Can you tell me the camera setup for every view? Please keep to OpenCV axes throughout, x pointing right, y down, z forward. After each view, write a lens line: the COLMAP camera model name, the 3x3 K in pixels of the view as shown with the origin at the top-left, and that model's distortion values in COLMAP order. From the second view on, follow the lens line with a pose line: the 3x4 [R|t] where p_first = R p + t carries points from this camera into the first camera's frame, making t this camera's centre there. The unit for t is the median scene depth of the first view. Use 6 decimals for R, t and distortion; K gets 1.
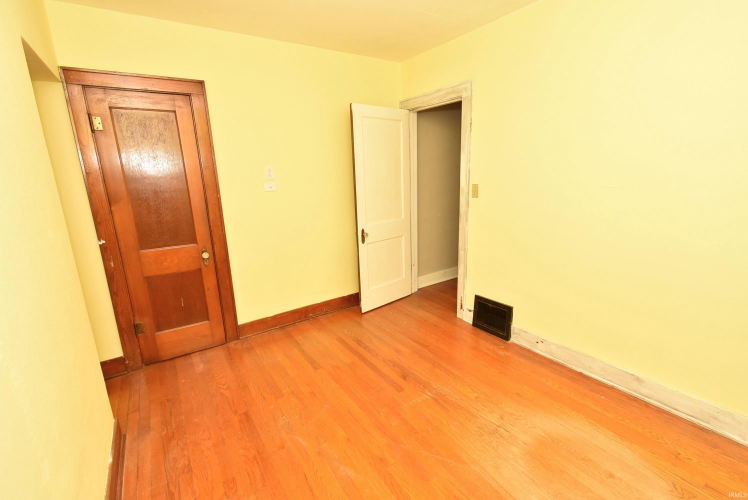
lens RADIAL K [[330.5, 0, 373.7], [0, 330.5, 250.5], [0, 0, 1]] dist [0.003470, -0.001464]
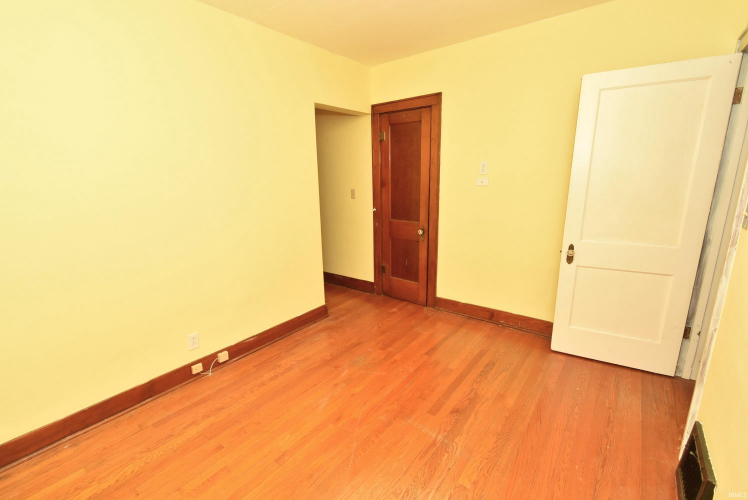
lens RADIAL K [[330.5, 0, 372.7], [0, 330.5, 249.7], [0, 0, 1]] dist [0.003470, -0.001464]
pose [[0.312152, 0.245061, -0.917881, 0.633984], [-0.210226, 0.960025, 0.184819, -0.119537], [0.926480, 0.135271, 0.351192, 0.393134]]
